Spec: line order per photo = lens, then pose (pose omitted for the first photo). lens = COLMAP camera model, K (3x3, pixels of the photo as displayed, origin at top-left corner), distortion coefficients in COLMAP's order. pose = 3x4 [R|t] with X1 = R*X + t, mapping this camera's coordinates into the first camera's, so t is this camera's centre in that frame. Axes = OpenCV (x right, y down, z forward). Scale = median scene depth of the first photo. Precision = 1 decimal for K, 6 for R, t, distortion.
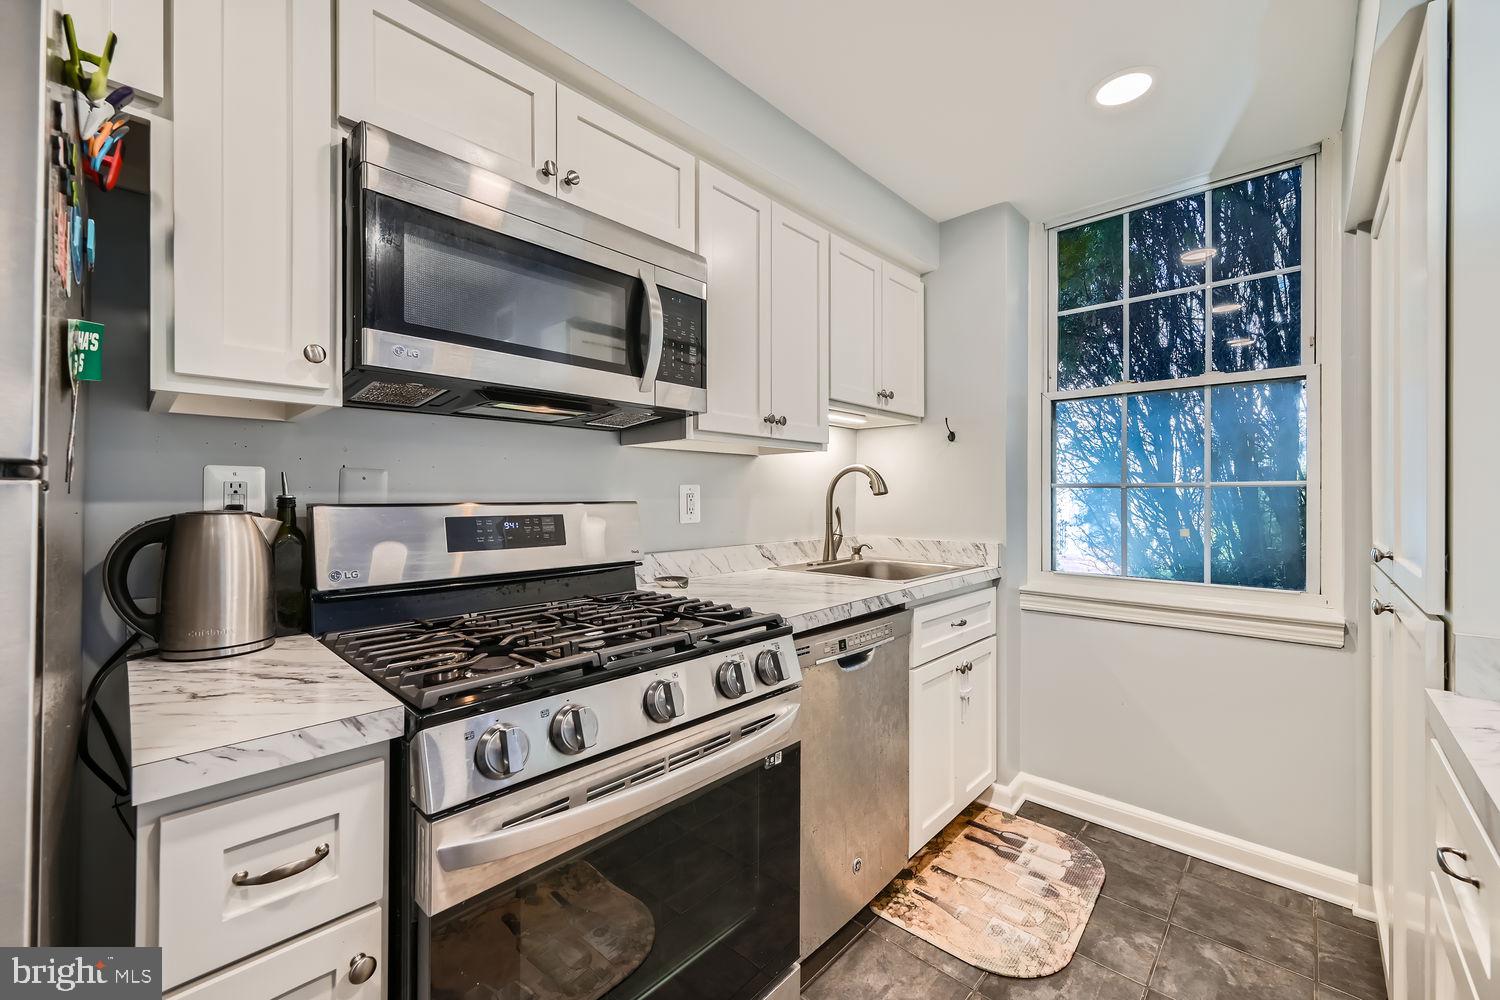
lens RADIAL K [[597.9, 0, 753.2], [0, 597.9, 495.5], [0, 0, 1]] dist [-0.002498, 0.001469]
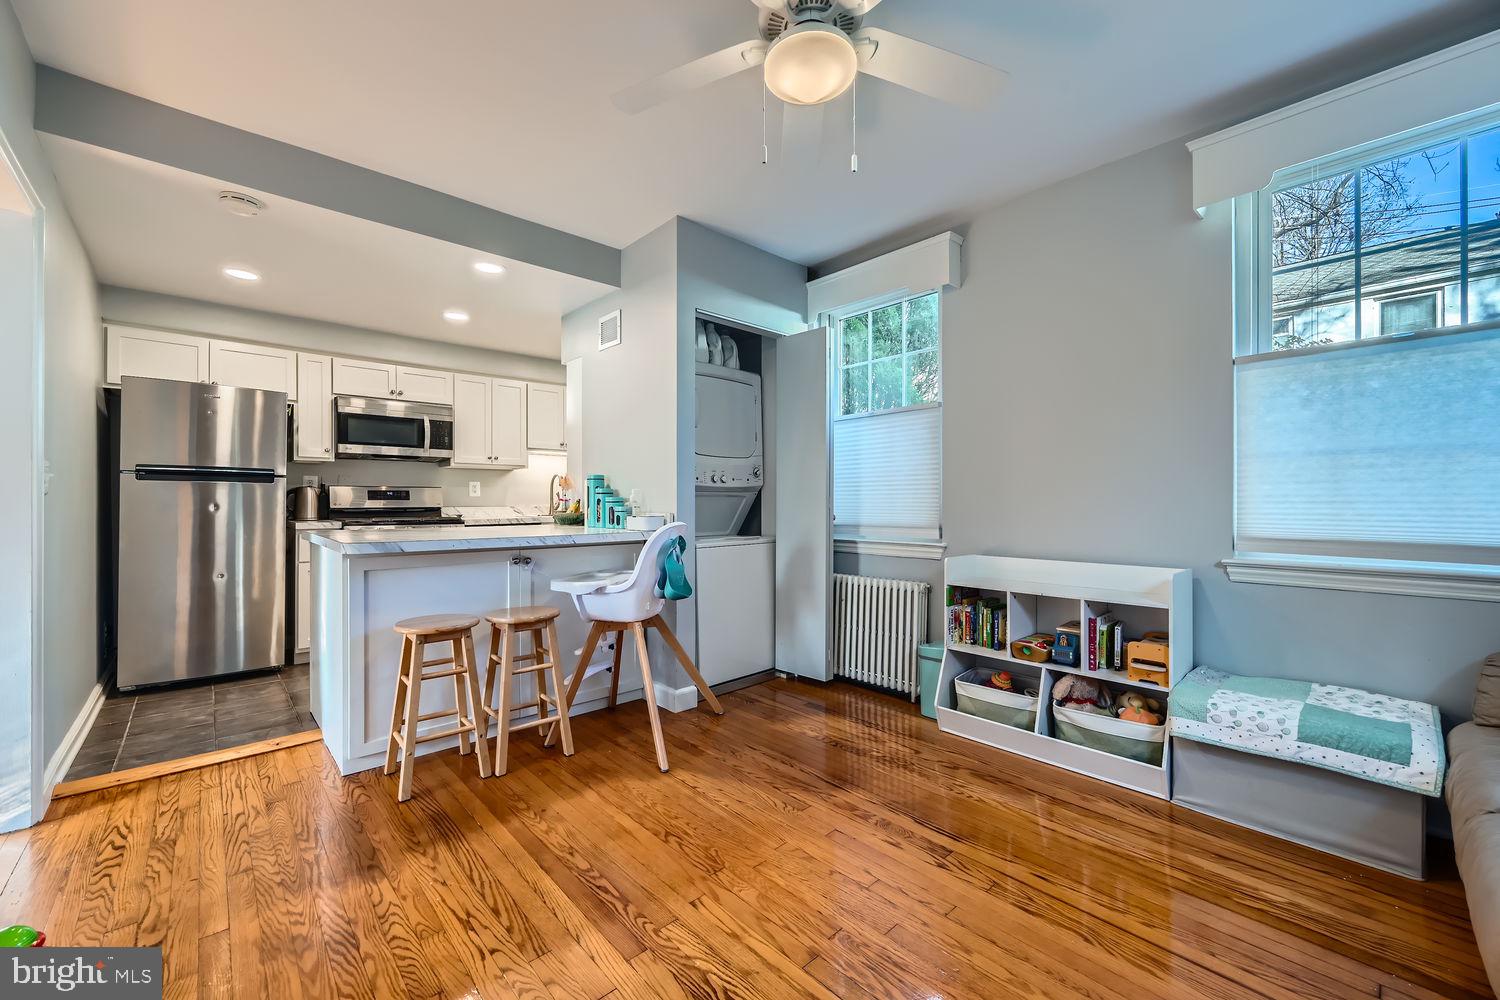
lens RADIAL K [[597.9, 0, 756.3], [0, 597.9, 498.0], [0, 0, 1]] dist [-0.002498, 0.001469]
pose [[0.997500, -0.004802, -0.070505, 1.643770], [0.004253, 0.999959, -0.007942, 0.099393], [0.070540, 0.007623, 0.997480, -1.906696]]
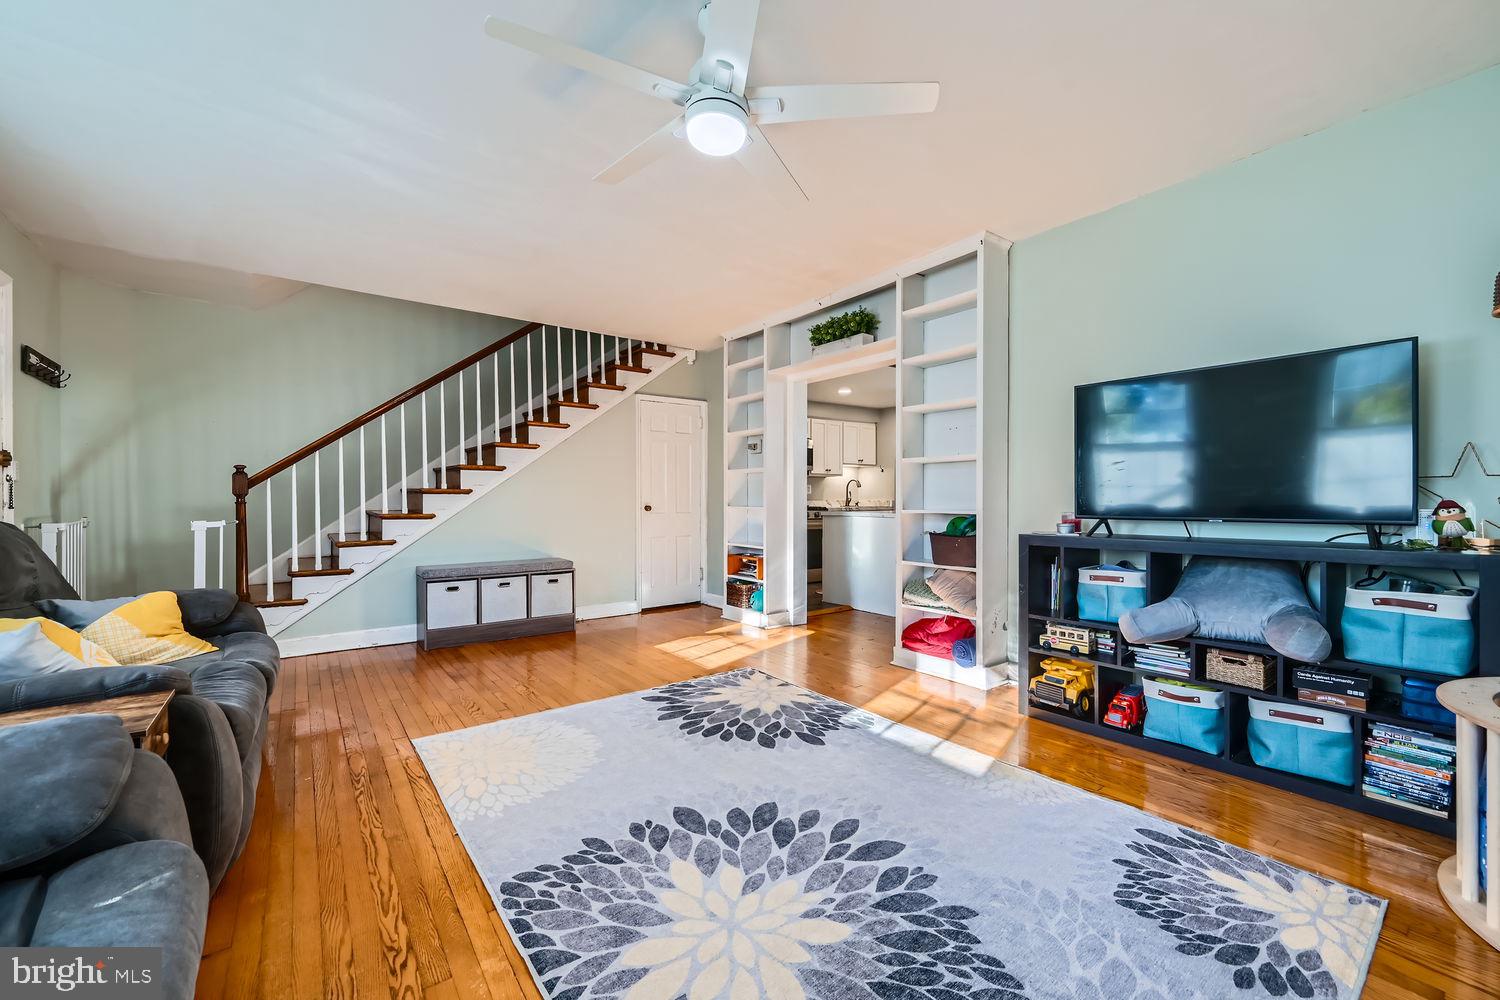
lens RADIAL K [[597.9, 0, 749.6], [0, 597.9, 501.6], [0, 0, 1]] dist [-0.002498, 0.001469]
pose [[0.984325, -0.001003, -0.176363, 0.277314], [0.001674, 0.999992, 0.003651, 0.107012], [0.176358, -0.003889, 0.984318, -3.995430]]
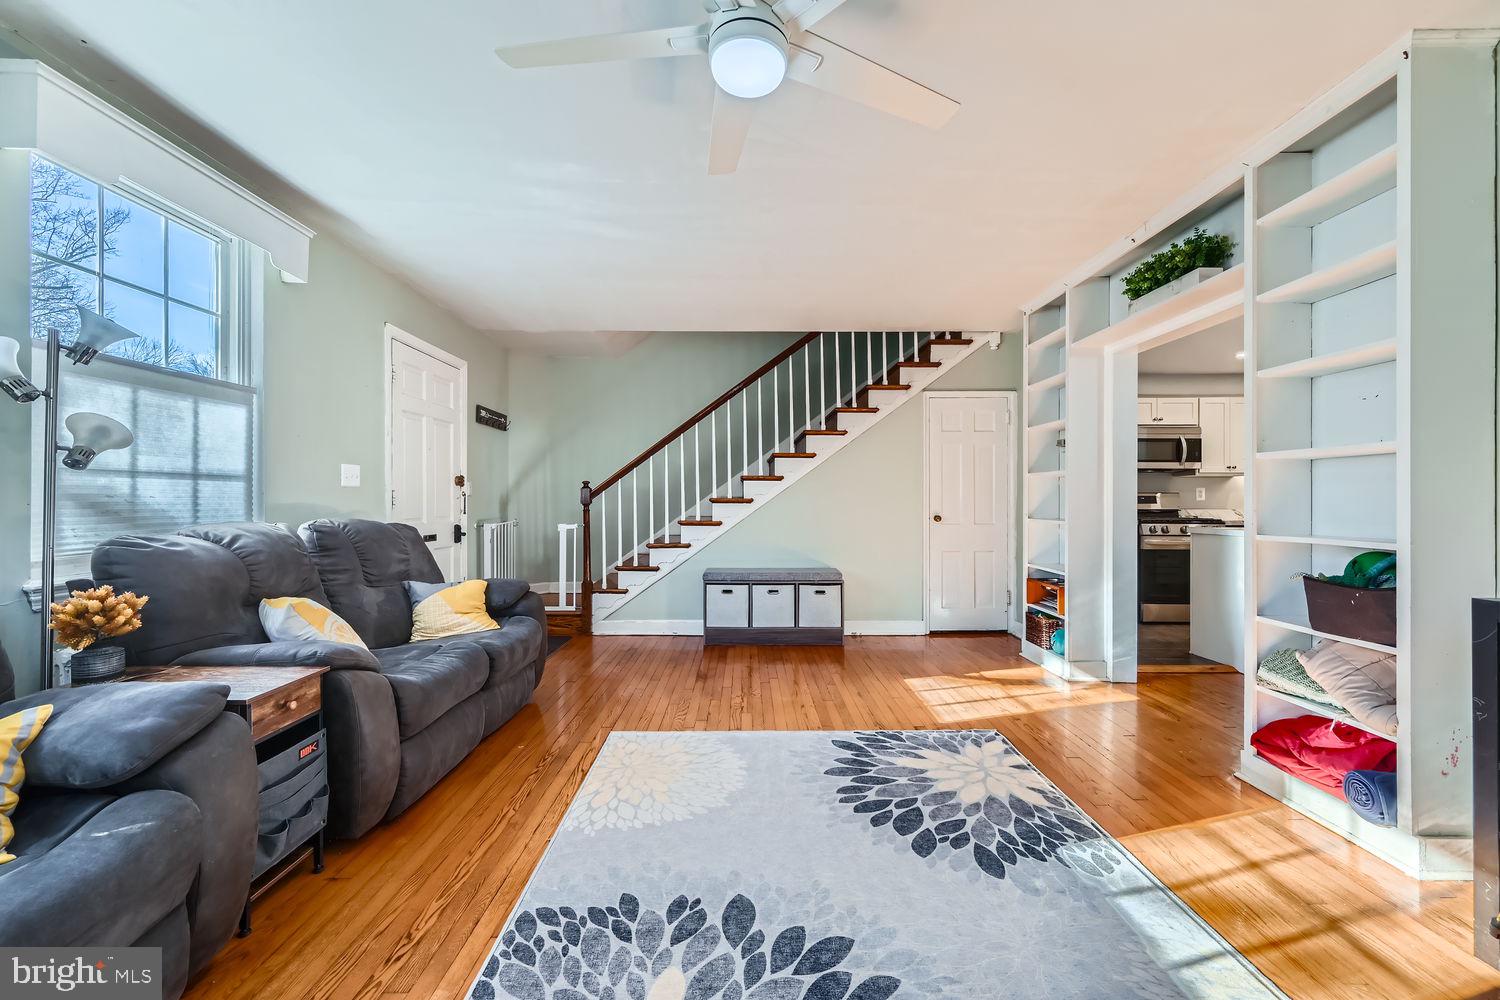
lens RADIAL K [[597.9, 0, 749.8], [0, 597.9, 497.3], [0, 0, 1]] dist [-0.002498, 0.001469]
pose [[0.683964, -0.003094, -0.729510, 0.687437], [-0.001574, 0.999982, -0.005717, 0.065267], [0.729514, 0.005059, 0.683947, -3.479317]]
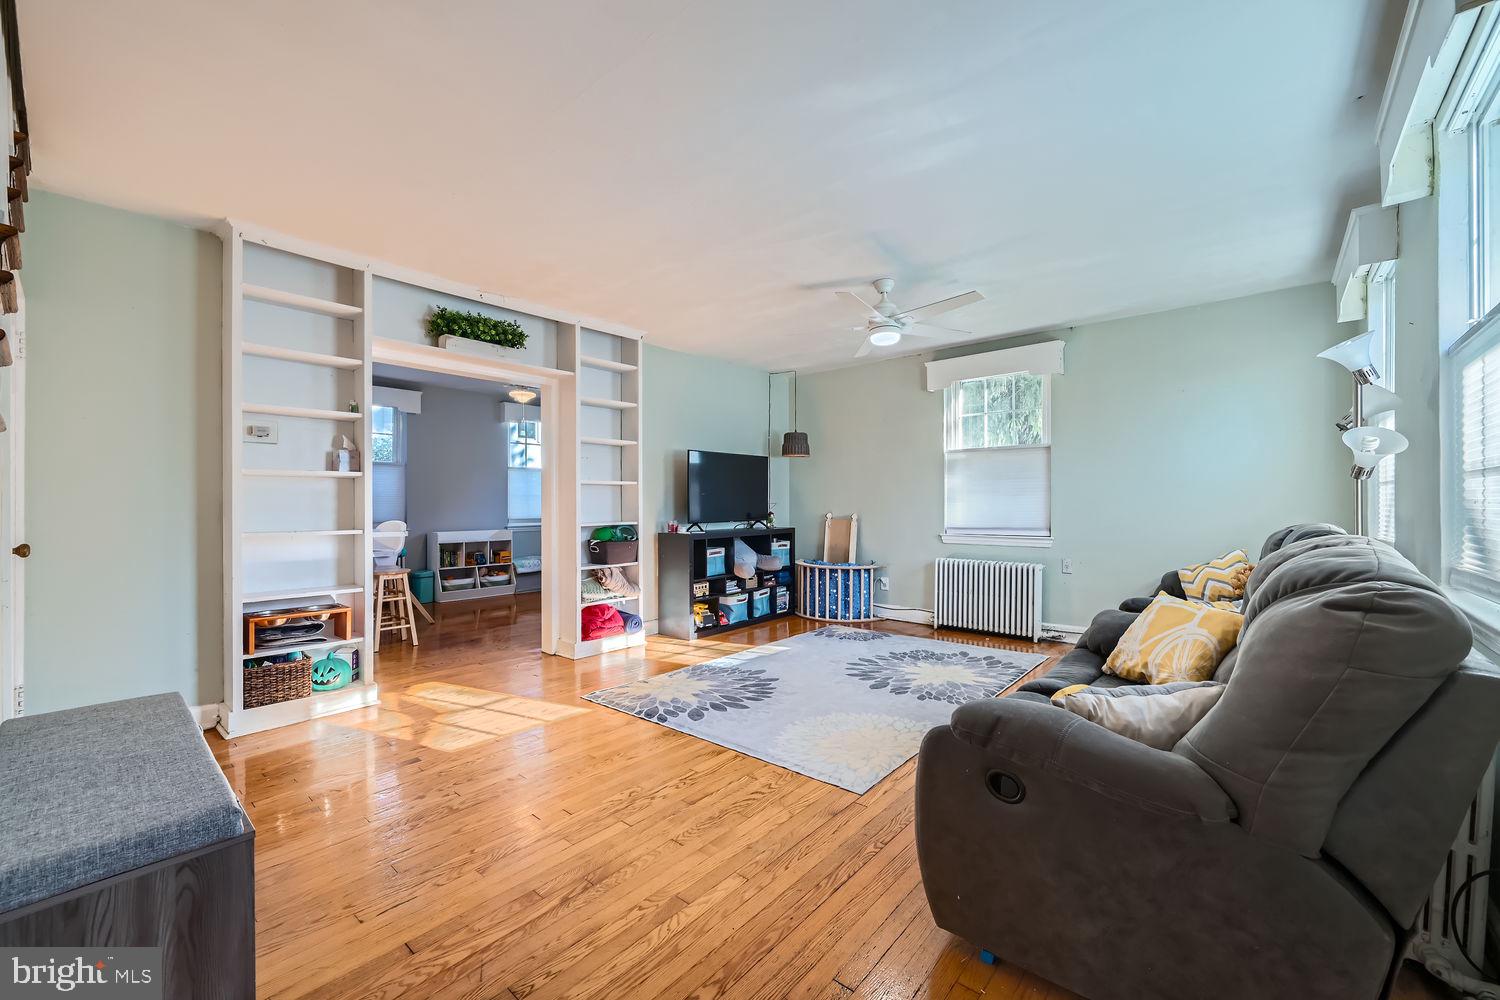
lens RADIAL K [[597.9, 0, 738.4], [0, 597.9, 501.4], [0, 0, 1]] dist [-0.002498, 0.001469]
pose [[-0.023775, 0.002534, 0.999714, -2.399260], [0.002387, 0.999994, -0.002478, 0.051724], [-0.999714, 0.002328, -0.023781, -2.191649]]
